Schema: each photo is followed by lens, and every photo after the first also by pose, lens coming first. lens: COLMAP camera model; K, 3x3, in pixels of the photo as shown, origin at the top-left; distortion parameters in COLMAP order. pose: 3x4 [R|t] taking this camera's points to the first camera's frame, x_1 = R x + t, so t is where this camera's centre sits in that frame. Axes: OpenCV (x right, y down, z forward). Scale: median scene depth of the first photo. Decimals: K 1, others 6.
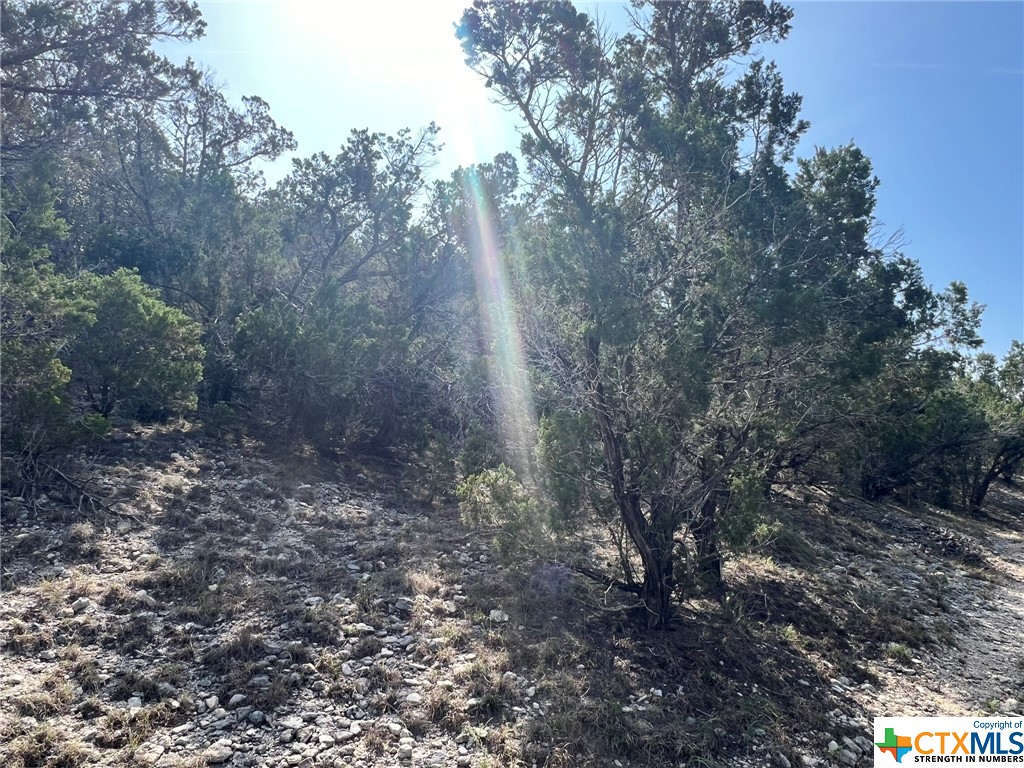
lens RADIAL K [[694.7, 0, 512.0], [0, 694.7, 384.0], [0, 0, 1]] dist [0.002498, -0.001476]
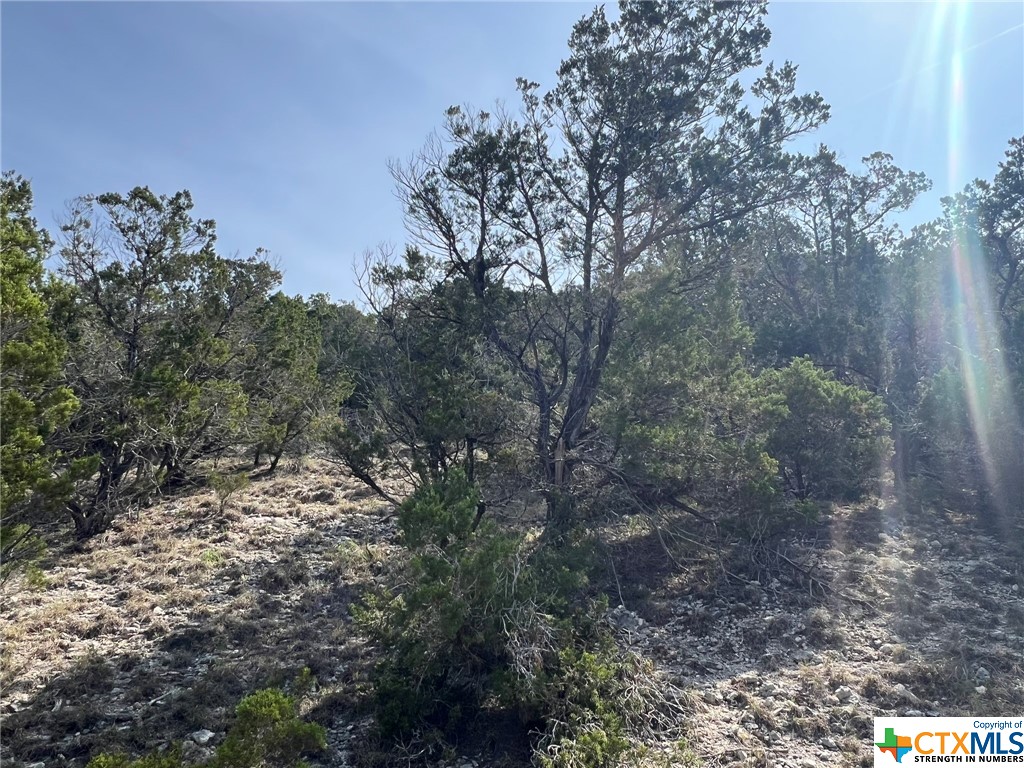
lens RADIAL K [[694.7, 0, 512.0], [0, 694.7, 384.0], [0, 0, 1]] dist [0.002498, -0.001476]
pose [[0.676213, -0.186790, -0.712633, -0.112270], [0.123603, 0.982377, -0.140207, -0.034168], [0.726264, 0.006726, 0.687383, -0.039248]]
